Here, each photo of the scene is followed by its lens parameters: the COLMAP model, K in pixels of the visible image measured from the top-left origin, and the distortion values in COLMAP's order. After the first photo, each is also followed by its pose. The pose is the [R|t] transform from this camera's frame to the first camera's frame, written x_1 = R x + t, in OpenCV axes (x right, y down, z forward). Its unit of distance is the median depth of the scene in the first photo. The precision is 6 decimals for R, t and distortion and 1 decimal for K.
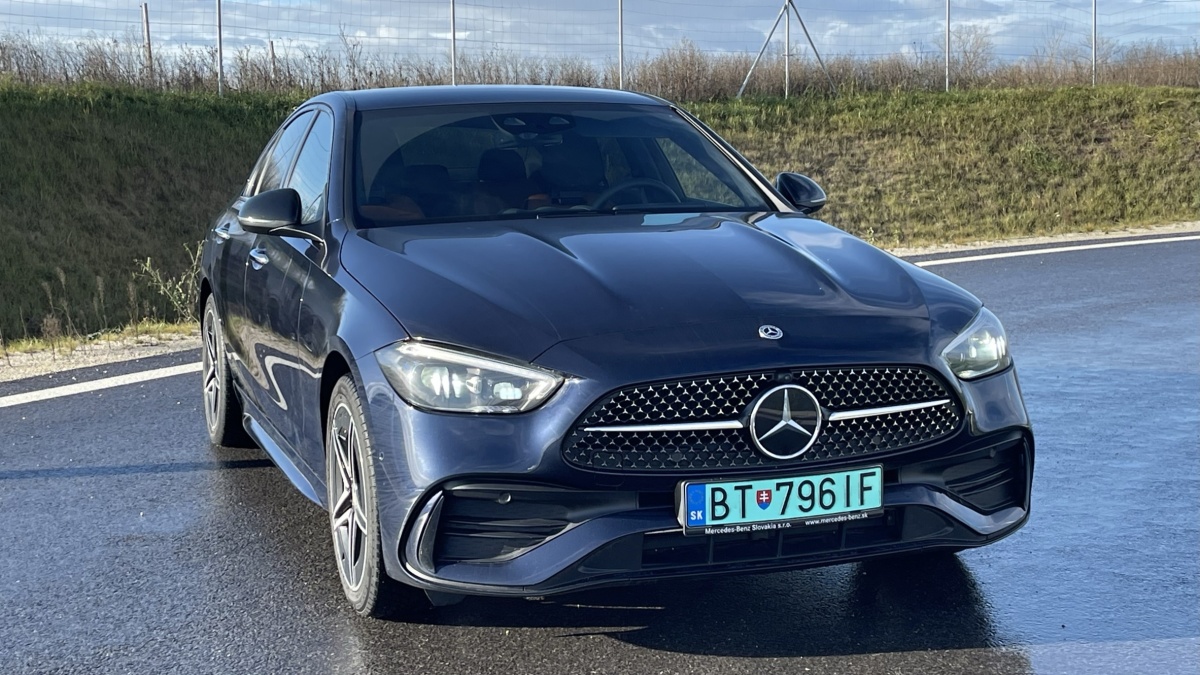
lens RADIAL K [[1761.2, 0, 624.9], [0, 1761.2, 335.3], [0, 0, 1]] dist [0.096727, 0.000000]
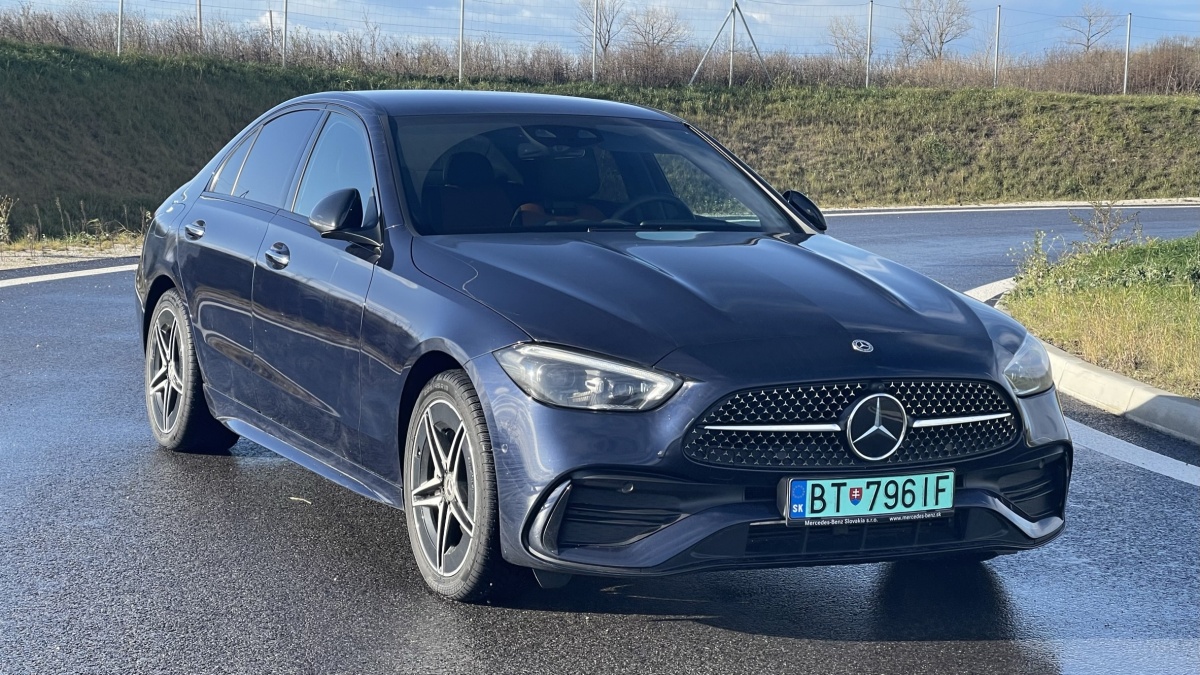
lens RADIAL K [[2201.1, 0, 602.0], [0, 2201.1, 344.7], [0, 0, 1]] dist [0.215630, 0.000000]
pose [[0.992759, 0.033957, 0.115221, -0.241112], [-0.032840, 0.999393, -0.011584, 0.018898], [-0.115545, 0.007716, 0.993272, -0.361507]]
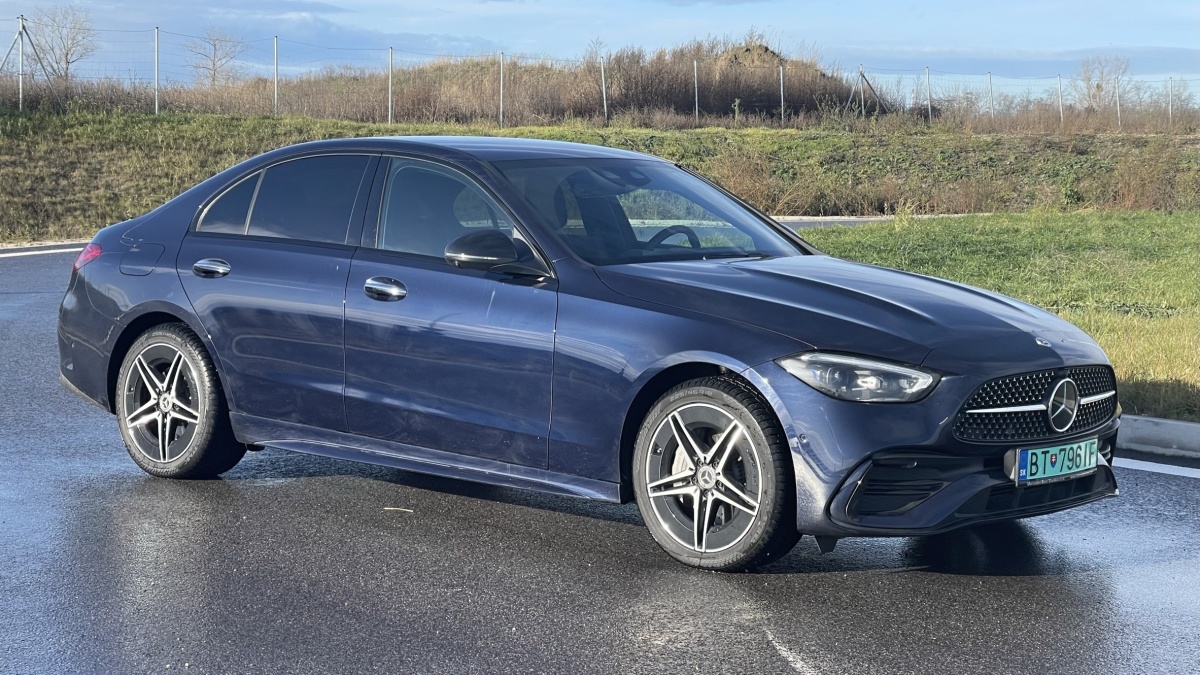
lens RADIAL K [[2201.1, 0, 602.7], [0, 2201.1, 335.5], [0, 0, 1]] dist [0.215630, 0.000000]
pose [[0.872978, -0.003265, 0.487748, -1.086321], [0.019268, 0.999428, -0.027797, 0.035318], [-0.487378, 0.033664, 0.872542, -0.368216]]
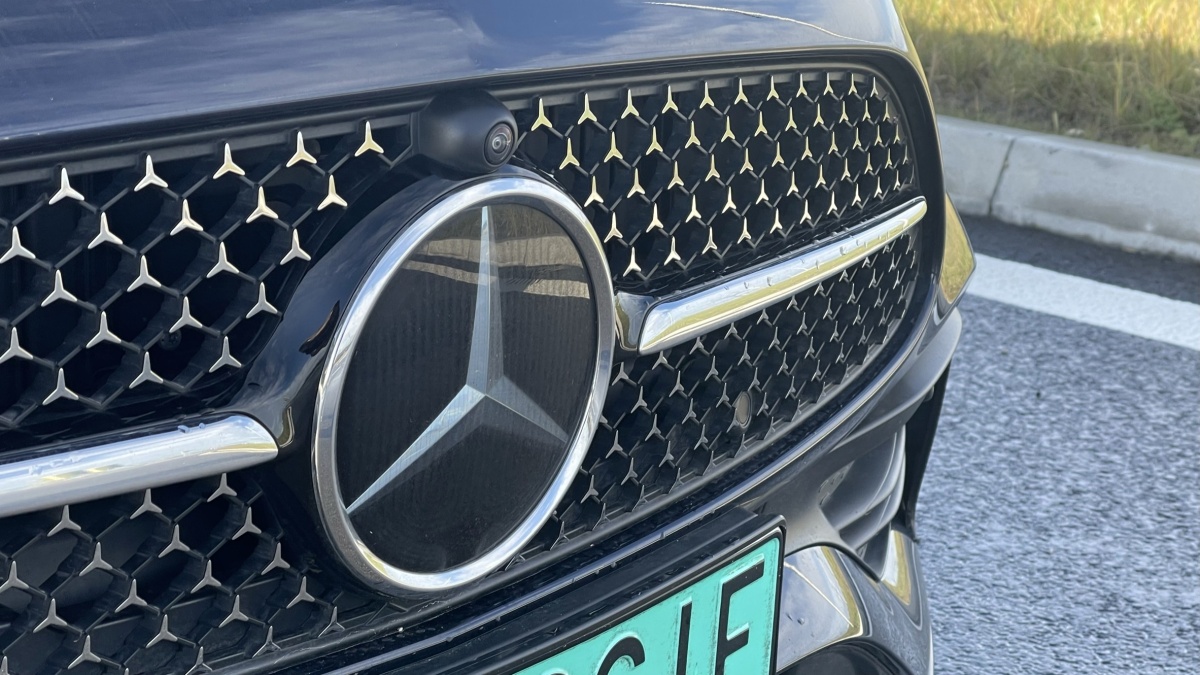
lens RADIAL K [[2201.1, 0, 596.6], [0, 2201.1, 336.8], [0, 0, 1]] dist [0.215630, 0.000000]
pose [[0.857781, -0.071537, 0.509012, -0.010843], [-0.004645, 0.989149, 0.146843, 0.011213], [-0.513994, -0.128323, 0.848141, 0.798953]]
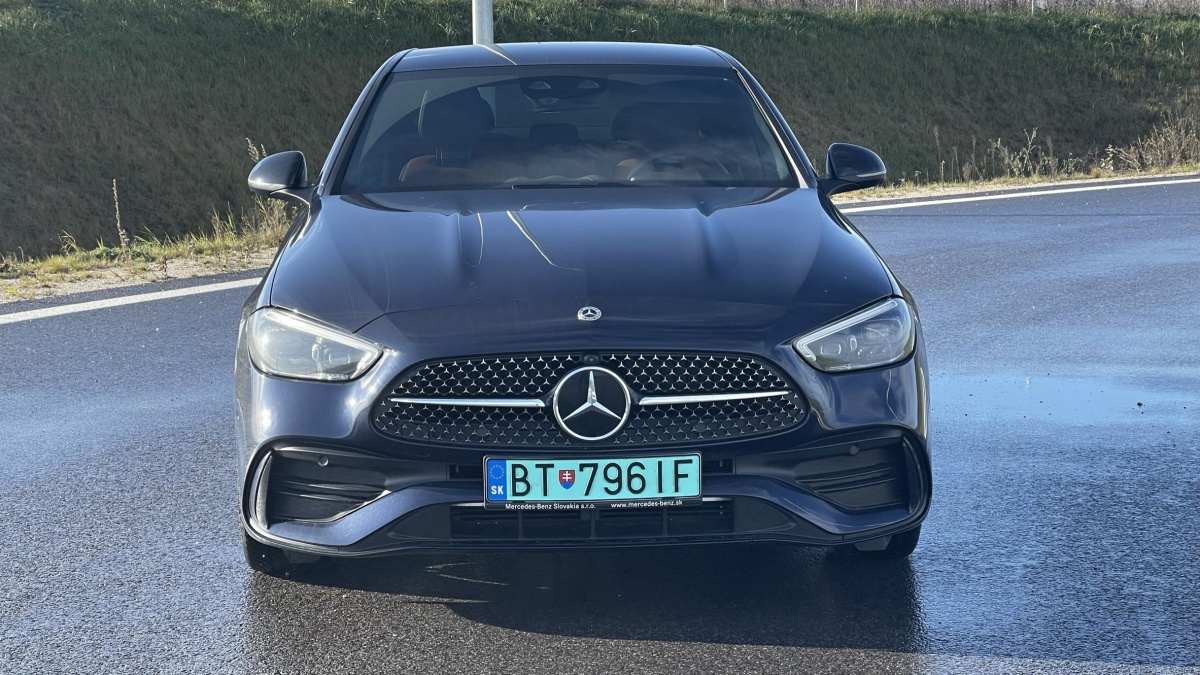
lens RADIAL K [[2201.1, 0, 601.1], [0, 2201.1, 374.6], [0, 0, 1]] dist [0.215630, 0.000000]
pose [[0.955210, 0.049939, -0.291685, 0.458016], [-0.040830, 0.998472, 0.037237, -0.014244], [0.293099, -0.023660, 0.955789, -0.196004]]
